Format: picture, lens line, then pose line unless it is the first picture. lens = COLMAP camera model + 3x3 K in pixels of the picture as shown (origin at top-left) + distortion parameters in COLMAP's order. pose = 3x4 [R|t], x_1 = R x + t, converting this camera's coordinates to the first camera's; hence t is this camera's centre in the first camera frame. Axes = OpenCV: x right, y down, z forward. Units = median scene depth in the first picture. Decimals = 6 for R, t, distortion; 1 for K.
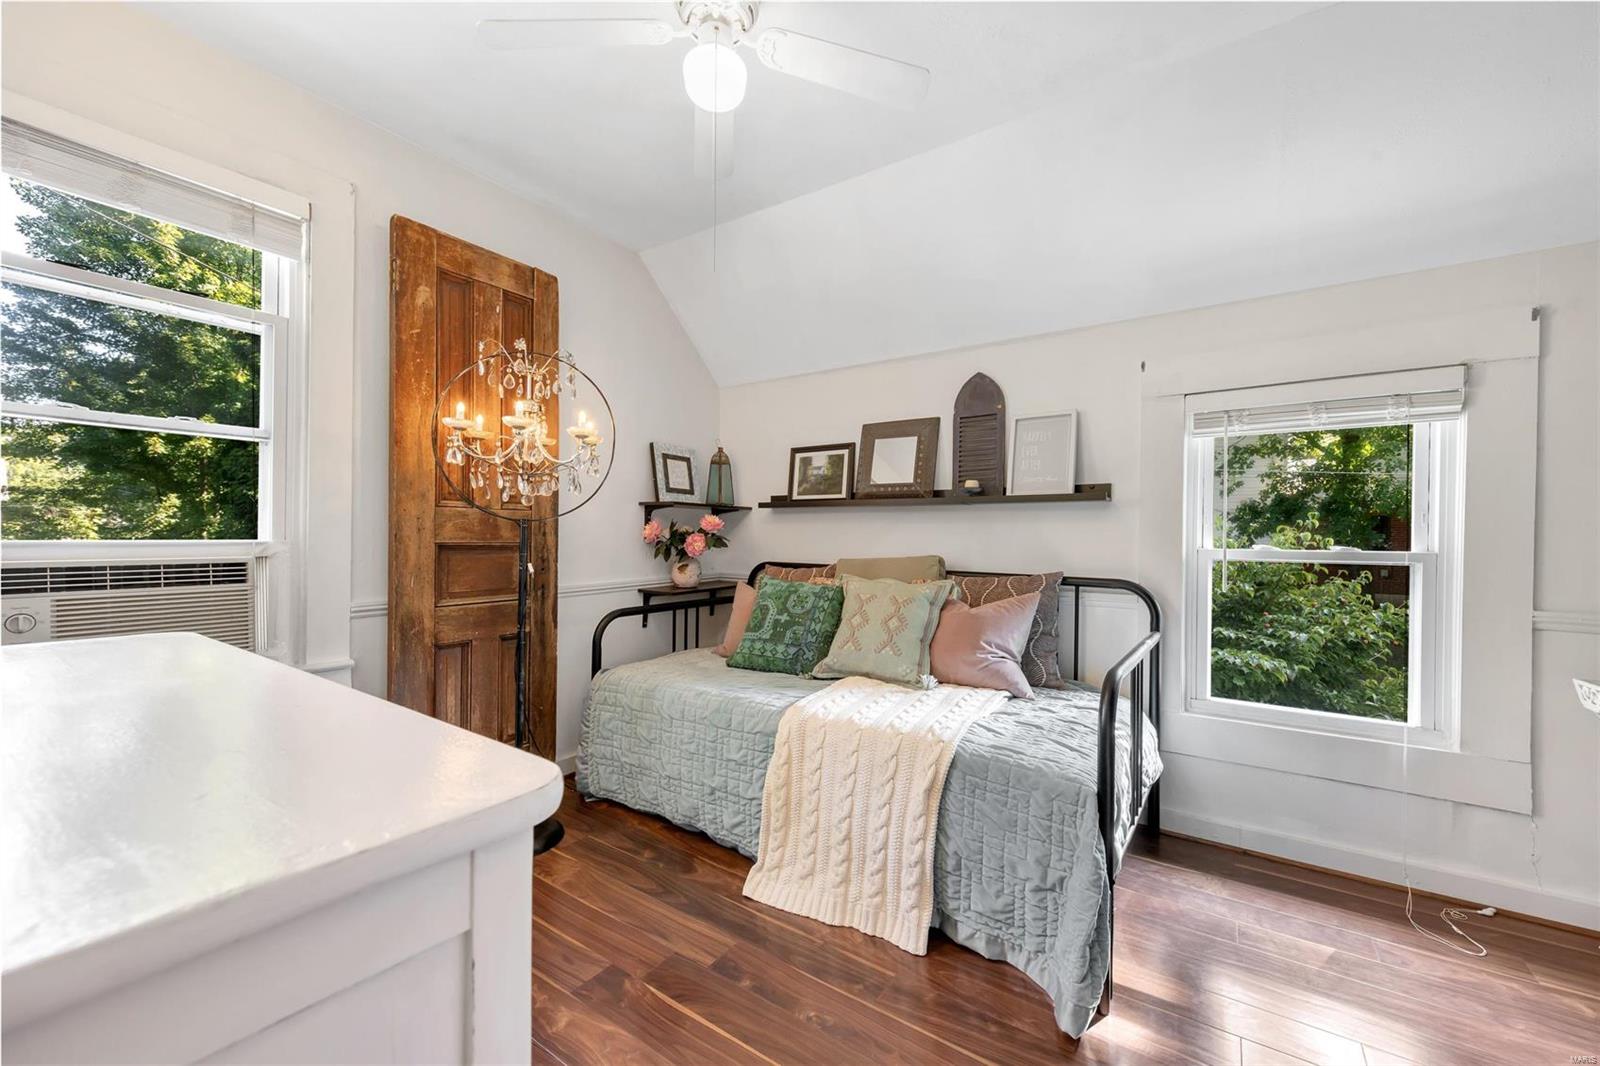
lens RADIAL K [[635.8, 0, 796.7], [0, 635.8, 535.5], [0, 0, 1]] dist [0.001658, 0.000057]
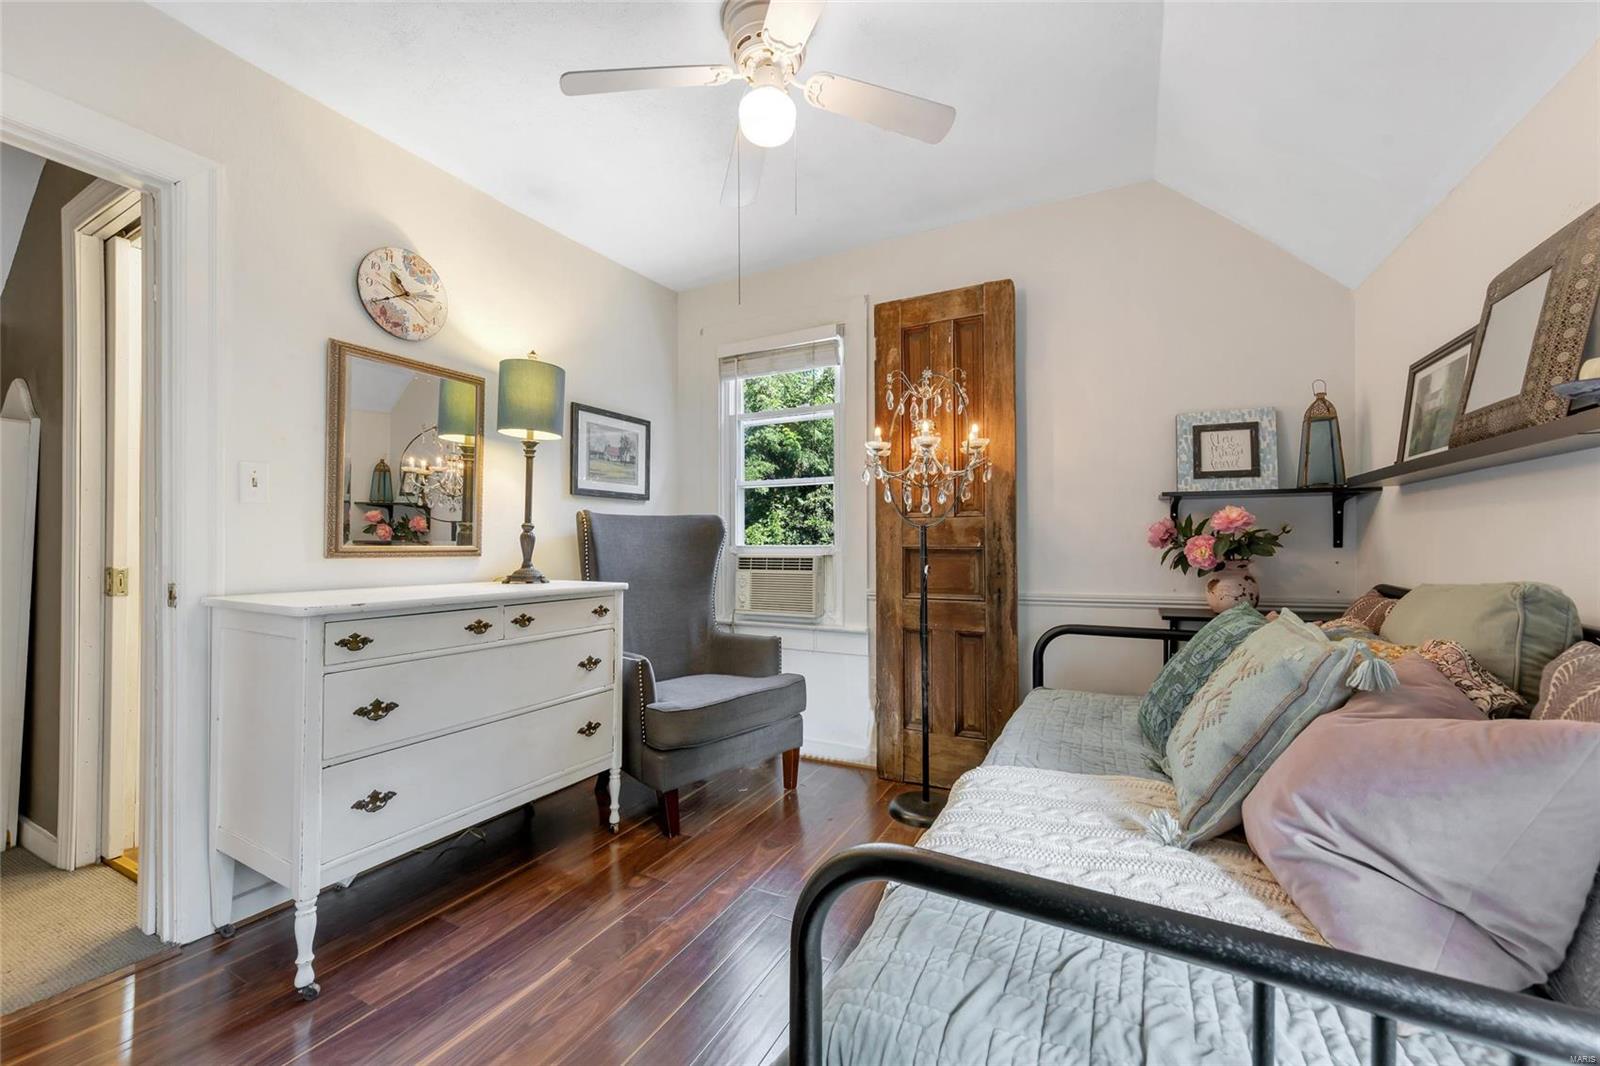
lens RADIAL K [[635.8, 0, 792.3], [0, 635.8, 539.7], [0, 0, 1]] dist [0.001658, 0.000057]
pose [[0.096671, -0.012858, -0.995233, 0.610304], [0.004194, 0.999913, -0.012511, 0.011179], [0.995308, -0.002965, 0.096717, 0.606635]]
